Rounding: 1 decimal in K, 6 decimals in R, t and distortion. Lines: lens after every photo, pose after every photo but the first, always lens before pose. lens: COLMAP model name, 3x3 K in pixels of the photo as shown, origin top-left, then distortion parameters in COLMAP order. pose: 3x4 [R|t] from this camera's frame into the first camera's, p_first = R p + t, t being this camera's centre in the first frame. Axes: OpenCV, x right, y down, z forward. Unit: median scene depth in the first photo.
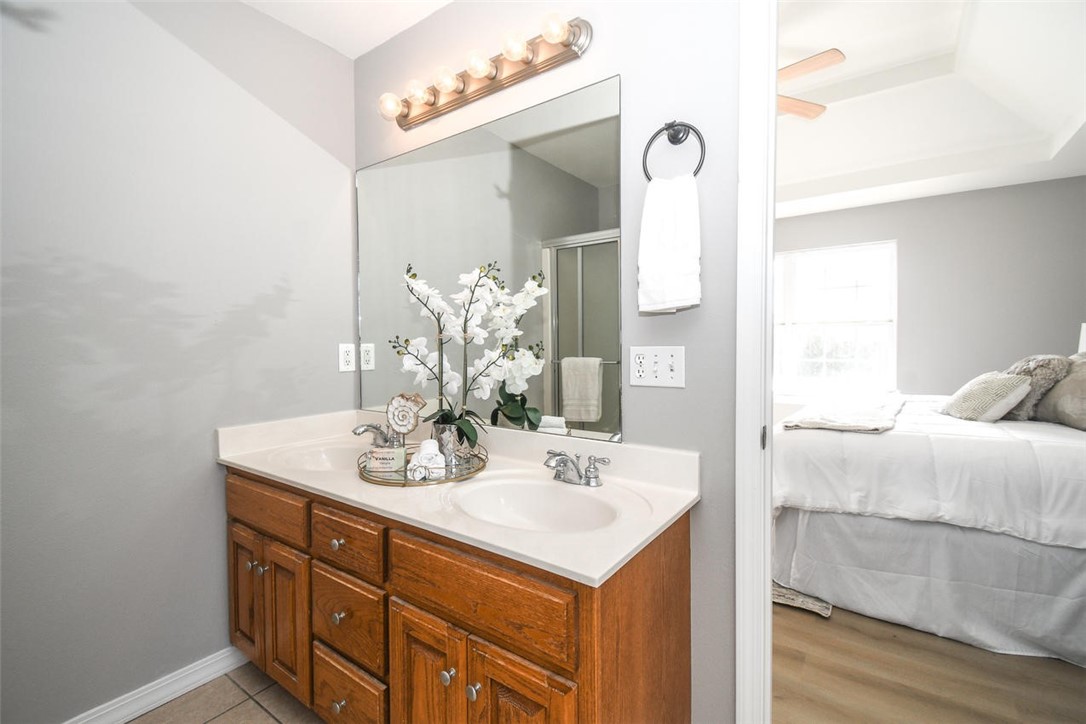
lens RADIAL K [[478.6, 0, 546.6], [0, 478.6, 359.9], [0, 0, 1]] dist [0.048475, -0.030975]
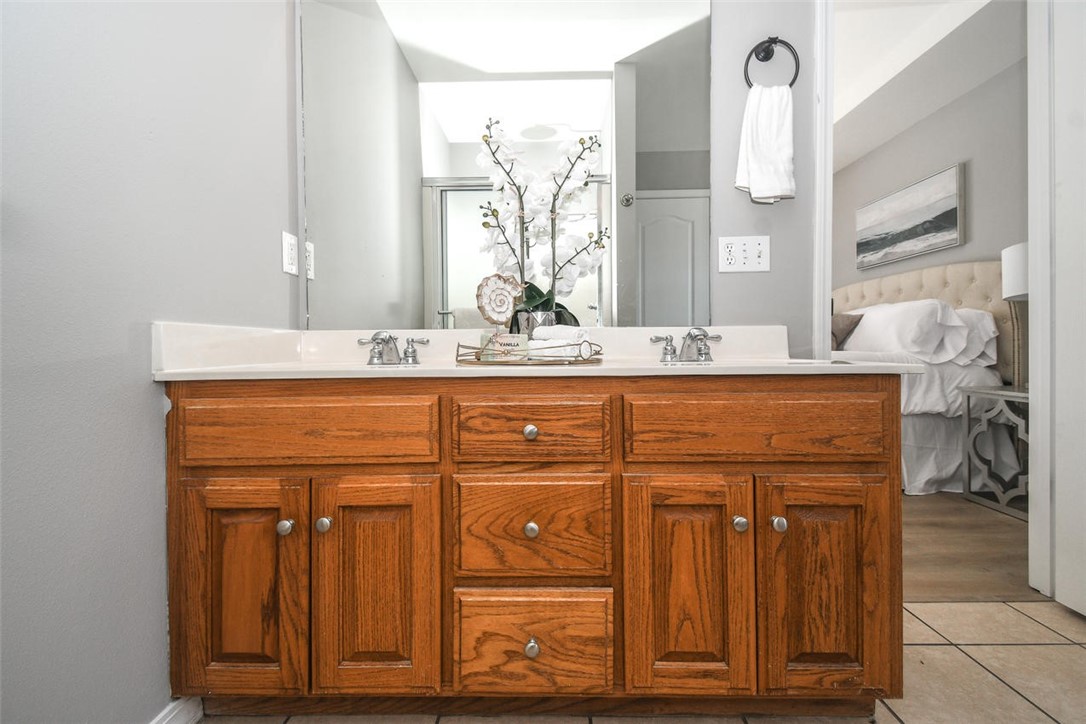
lens RADIAL K [[463.7, 0, 543.0], [0, 463.7, 362.0], [0, 0, 1]] dist [0.059803, -0.026811]
pose [[0.817728, -0.016579, 0.575365, -0.792445], [0.028420, 0.999529, -0.011591, 0.263685], [-0.574902, 0.025830, 0.817814, 0.362532]]
